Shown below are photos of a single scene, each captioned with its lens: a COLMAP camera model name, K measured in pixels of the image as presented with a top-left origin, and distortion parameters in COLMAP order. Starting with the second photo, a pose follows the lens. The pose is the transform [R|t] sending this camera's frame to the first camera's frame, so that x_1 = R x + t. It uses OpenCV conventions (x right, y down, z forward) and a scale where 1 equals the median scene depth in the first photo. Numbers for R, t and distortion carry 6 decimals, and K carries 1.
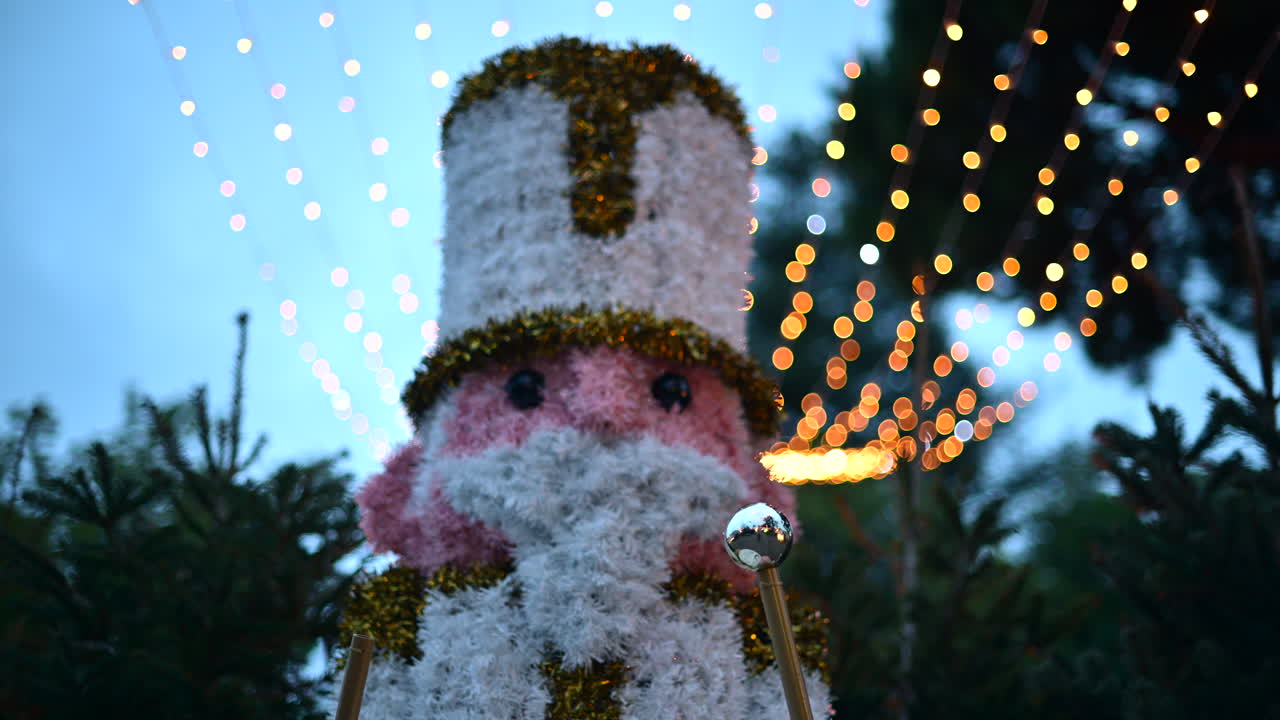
lens RADIAL K [[1903.4, 0, 640.0], [0, 1903.4, 360.0], [0, 0, 1]] dist [-0.159308, 0.029461]
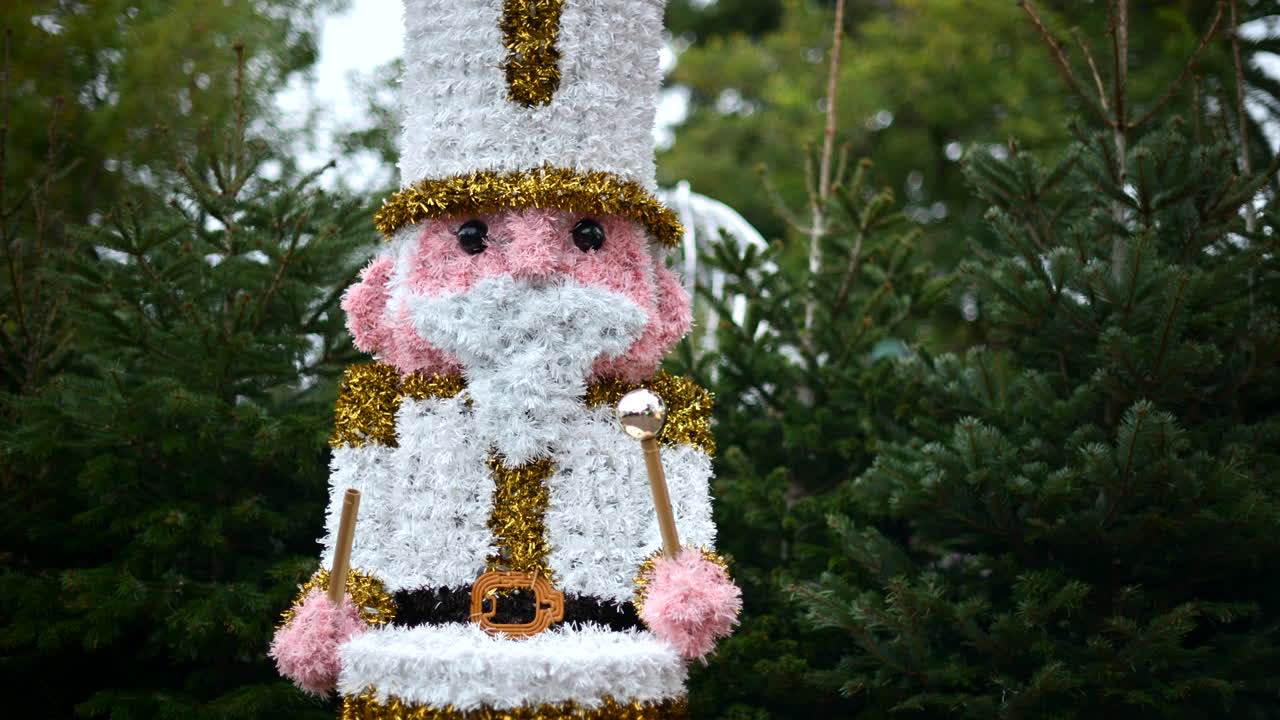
lens RADIAL K [[1903.4, 0, 640.0], [0, 1903.4, 360.0], [0, 0, 1]] dist [-0.159308, 0.029461]
pose [[0.999997, -0.002315, -0.001063, 0.053778], [0.002538, 0.942032, 0.335514, -0.340653], [0.000224, -0.335516, 0.942034, -0.220992]]
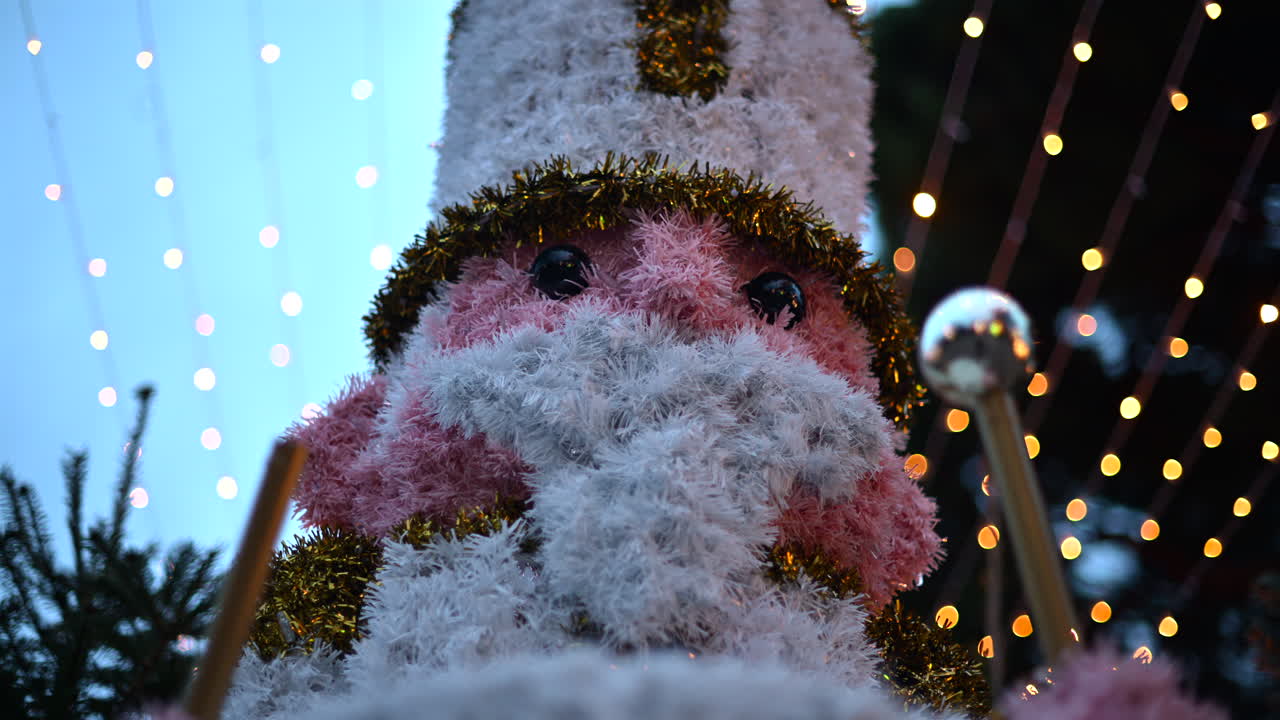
lens RADIAL K [[1903.4, 0, 640.0], [0, 1903.4, 360.0], [0, 0, 1]] dist [-0.159308, 0.029461]
pose [[0.996761, 0.074347, 0.030647, -0.052172], [-0.064323, 0.965844, -0.251014, 0.216650], [-0.048262, 0.248230, 0.967498, 0.374394]]
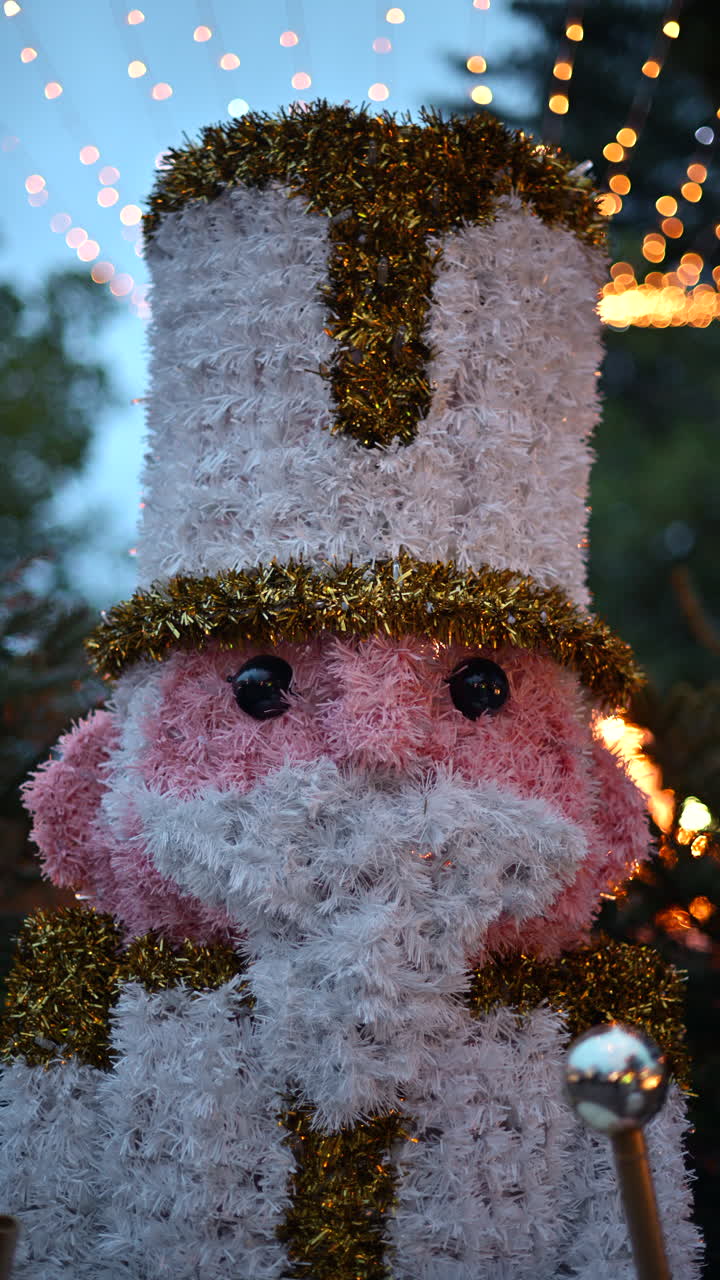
lens RADIAL K [[1903.4, 0, 360.0], [0, 1903.4, 640.0], [0, 0, 1]] dist [-0.159308, 0.029461]
pose [[0.999419, 0.018637, -0.028547, -0.006966], [-0.010279, 0.963113, 0.268902, -0.187405], [0.032506, -0.268452, 0.962744, 0.369742]]
